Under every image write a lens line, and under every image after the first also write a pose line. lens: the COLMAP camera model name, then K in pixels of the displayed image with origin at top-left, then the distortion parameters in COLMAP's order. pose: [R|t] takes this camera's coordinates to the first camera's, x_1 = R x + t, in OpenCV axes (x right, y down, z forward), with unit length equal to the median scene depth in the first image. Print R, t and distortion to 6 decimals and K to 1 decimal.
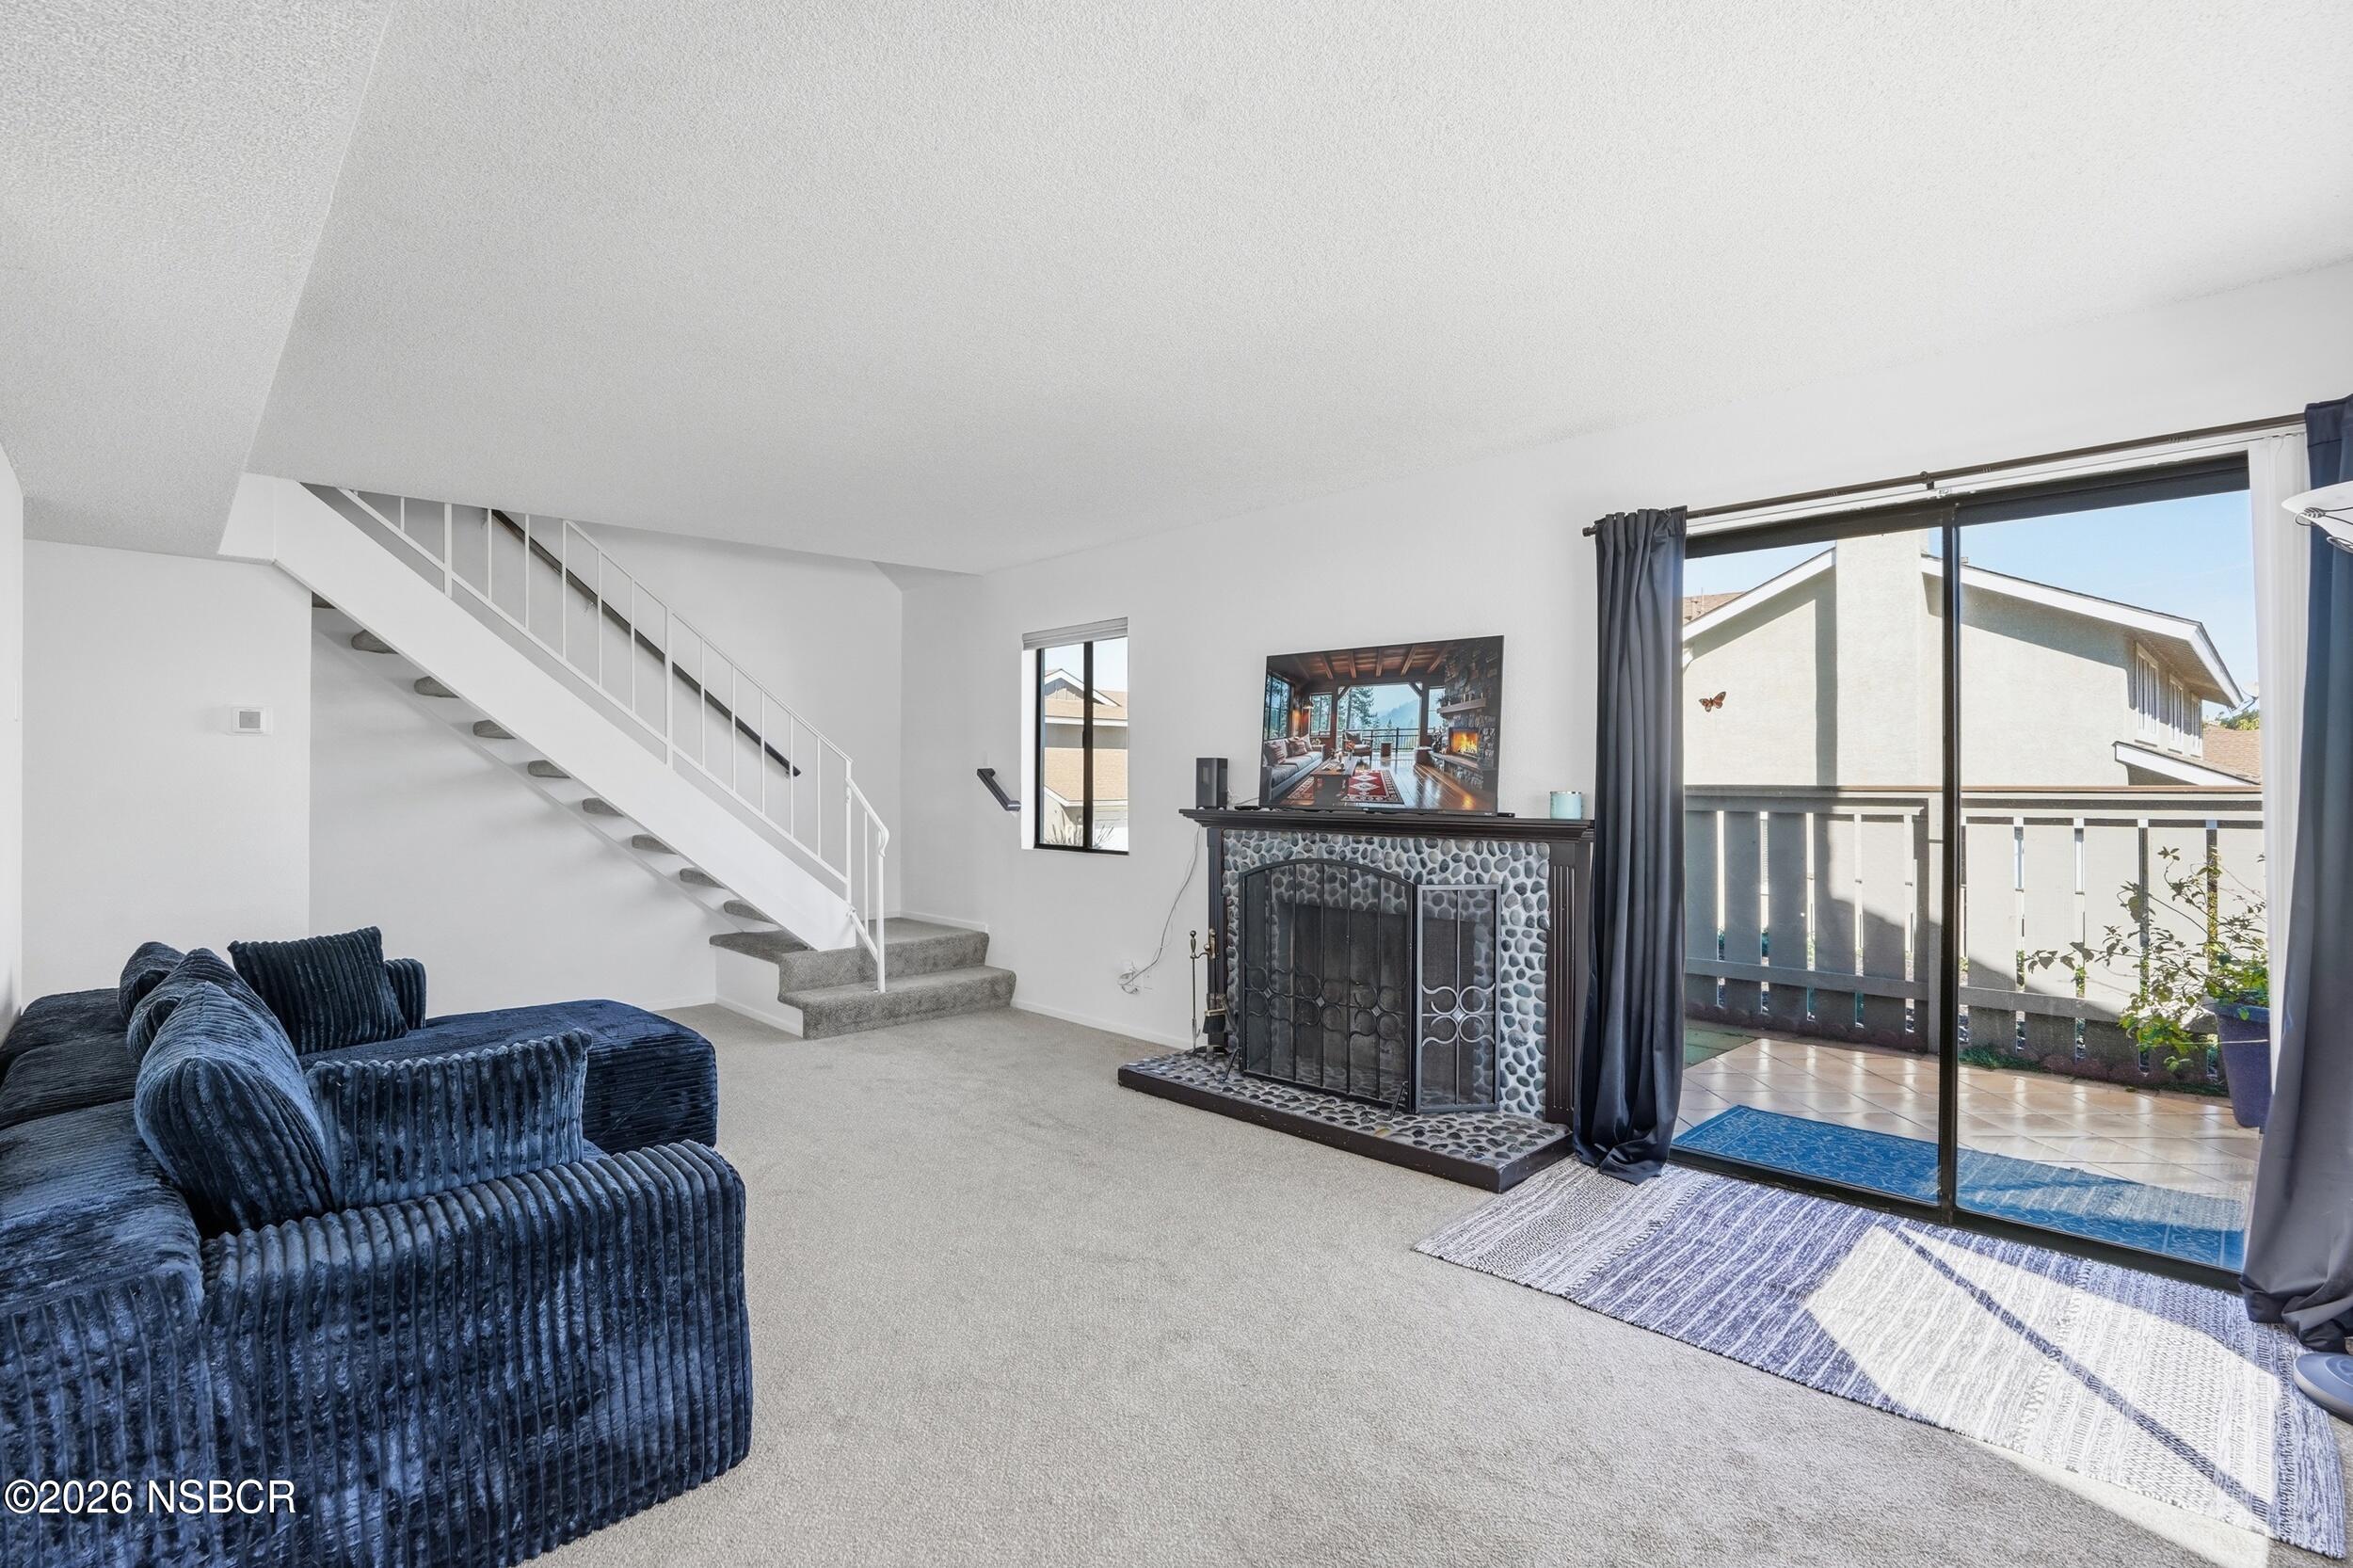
lens RADIAL K [[1133.9, 0, 1173.4], [0, 1133.9, 781.8], [0, 0, 1]] dist [-0.036596, 0.000111]
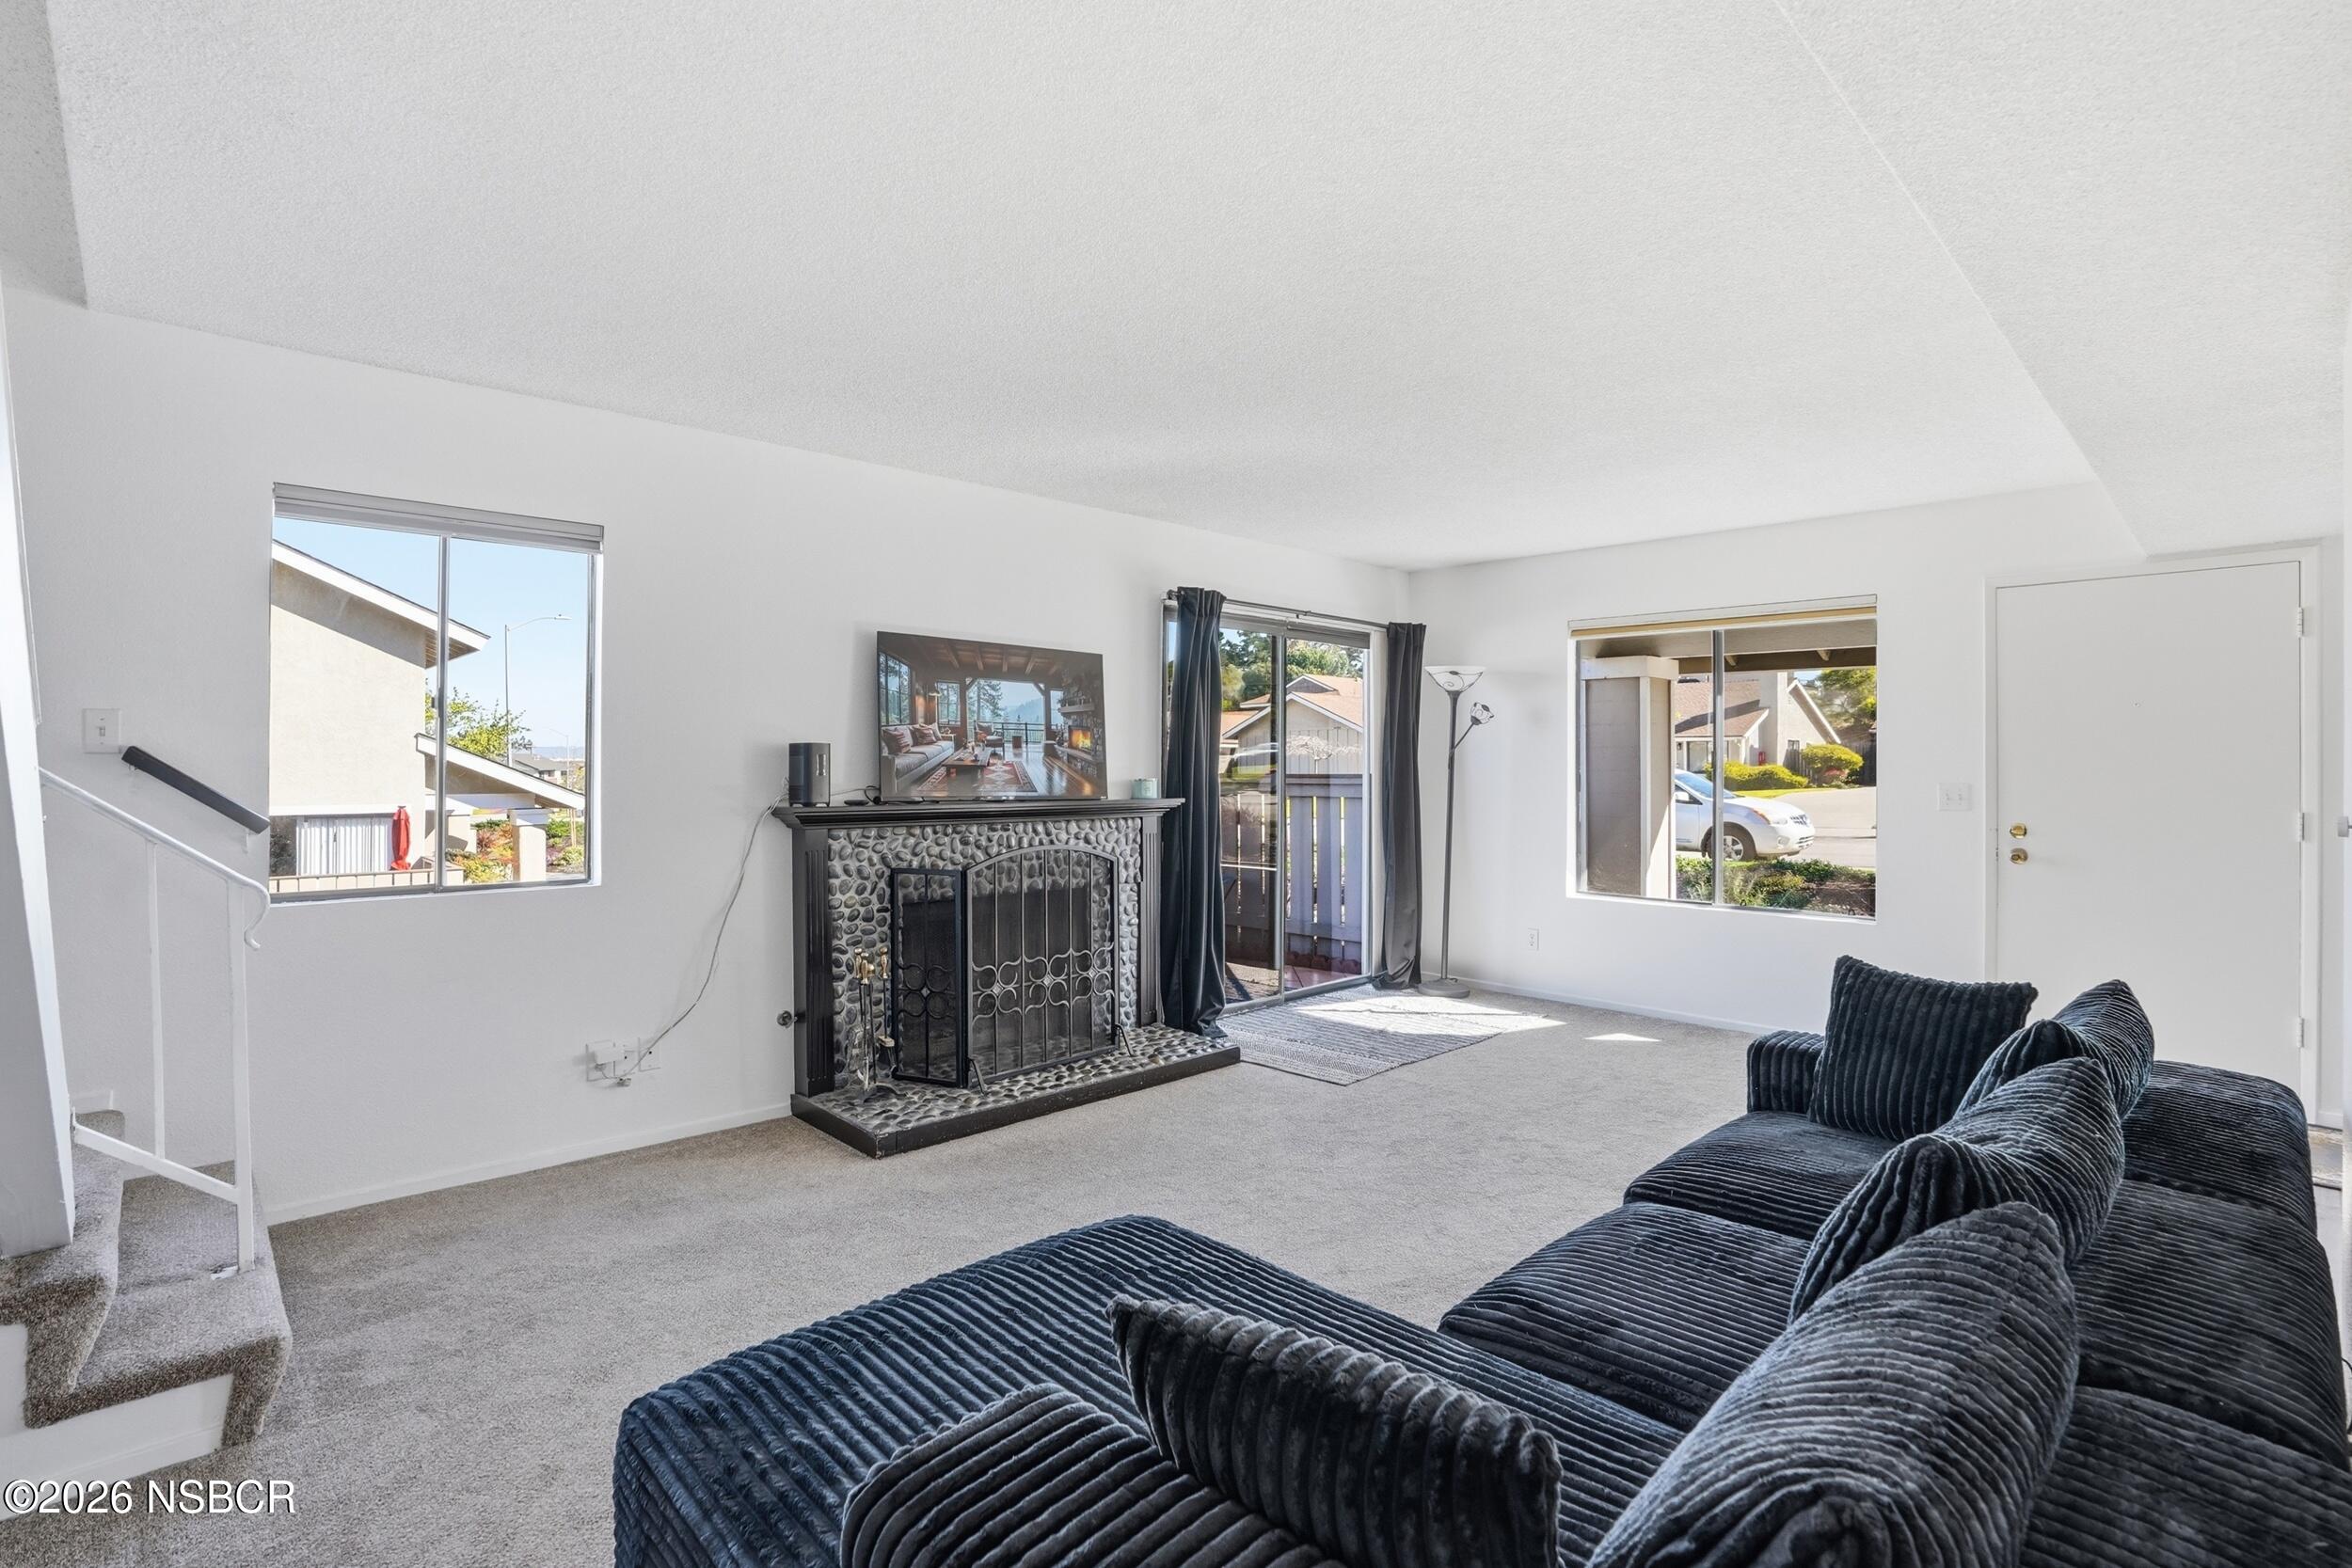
lens RADIAL K [[1133.3, 0, 1161.7], [0, 1133.3, 771.9], [0, 0, 1]] dist [-0.036596, 0.000111]
pose [[-0.002276, 0.001874, 0.999996, -0.875770], [0.008151, 0.999965, -0.001856, 0.003115], [-0.999964, 0.008147, -0.002291, 0.854066]]
